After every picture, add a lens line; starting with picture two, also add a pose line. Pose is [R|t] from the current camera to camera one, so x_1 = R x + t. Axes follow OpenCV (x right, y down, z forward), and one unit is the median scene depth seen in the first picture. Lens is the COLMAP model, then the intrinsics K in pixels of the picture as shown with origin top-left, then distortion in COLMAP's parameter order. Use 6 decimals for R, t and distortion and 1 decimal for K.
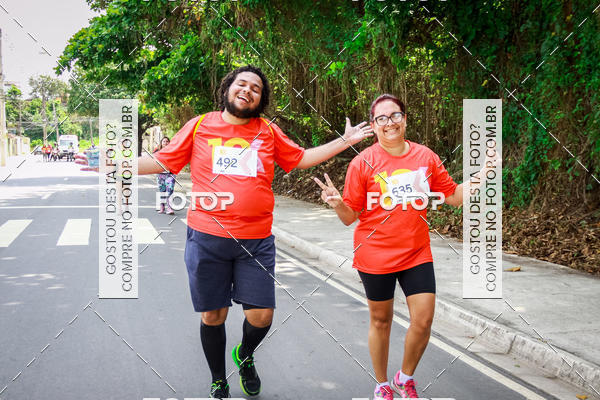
lens RADIAL K [[776.0, 0, 294.7], [0, 776.0, 207.3], [0, 0, 1]] dist [0.090386, 0.000000]
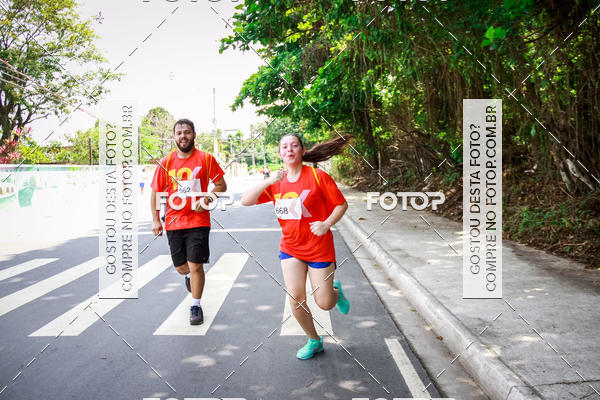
lens RADIAL K [[534.8, 0, 299.3], [0, 534.8, 206.0], [0, 0, 1]] dist [-0.160106, 0.144952]
pose [[0.969745, -0.025928, -0.242738, -0.002015], [0.025785, 0.999660, -0.003765, -0.013071], [0.242753, -0.002608, 0.970085, 0.198111]]
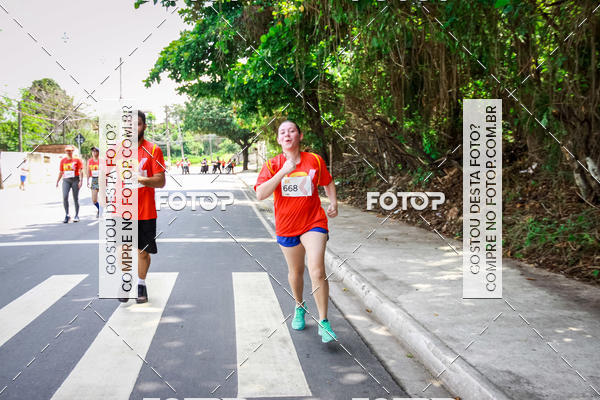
lens RADIAL K [[650.7, 0, 298.0], [0, 650.7, 201.2], [0, 0, 1]] dist [-0.026095, 0.000000]
pose [[0.991388, -0.011353, -0.130465, -0.012143], [0.009760, 0.999870, -0.012844, -0.014339], [0.130594, 0.011460, 0.991370, 0.210635]]
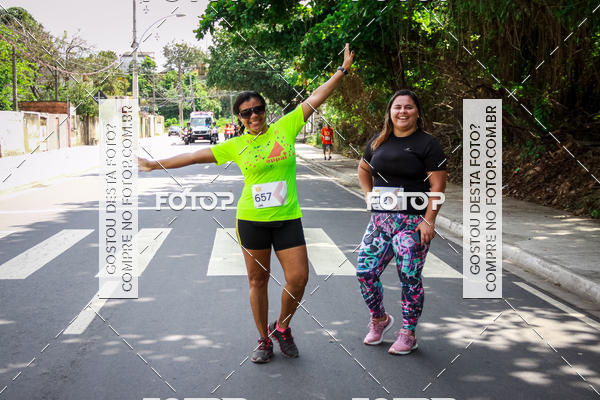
lens RADIAL K [[923.6, 0, 293.1], [0, 923.6, 209.6], [0, 0, 1]] dist [0.143392, 0.000000]
pose [[0.982673, 0.012494, -0.184927, -0.023903], [-0.009968, 0.999844, 0.014584, -0.006389], [0.185081, -0.012488, 0.982644, 0.064165]]
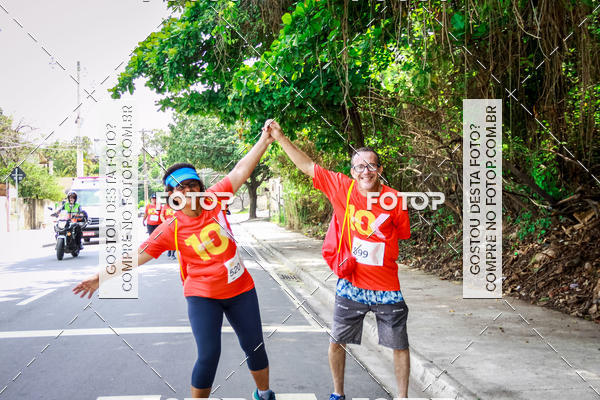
lens RADIAL K [[886.8, 0, 297.8], [0, 886.8, 205.8], [0, 0, 1]] dist [0.131548, 0.000000]
pose [[0.987287, -0.025074, -0.156961, -0.026331], [0.013433, 0.997109, -0.074794, -0.016576], [0.158382, 0.071735, 0.984769, 0.253855]]
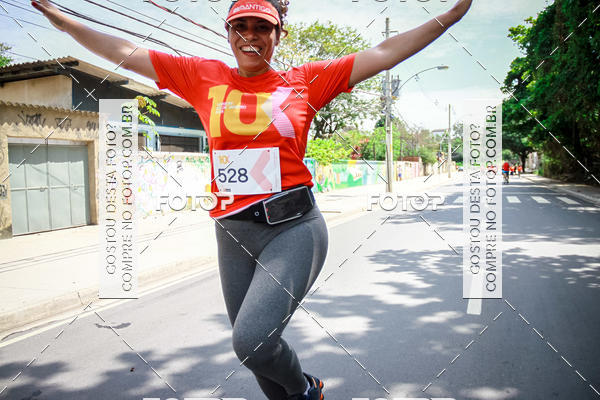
lens RADIAL K [[496.1, 0, 278.7], [0, 496.1, 210.0], [0, 0, 1]] dist [-0.185655, 0.115929]
pose [[0.788596, 0.025085, -0.614399, 0.025505], [-0.018180, 0.999682, 0.017482, 0.018316], [0.614642, -0.002617, 0.788802, -0.238231]]
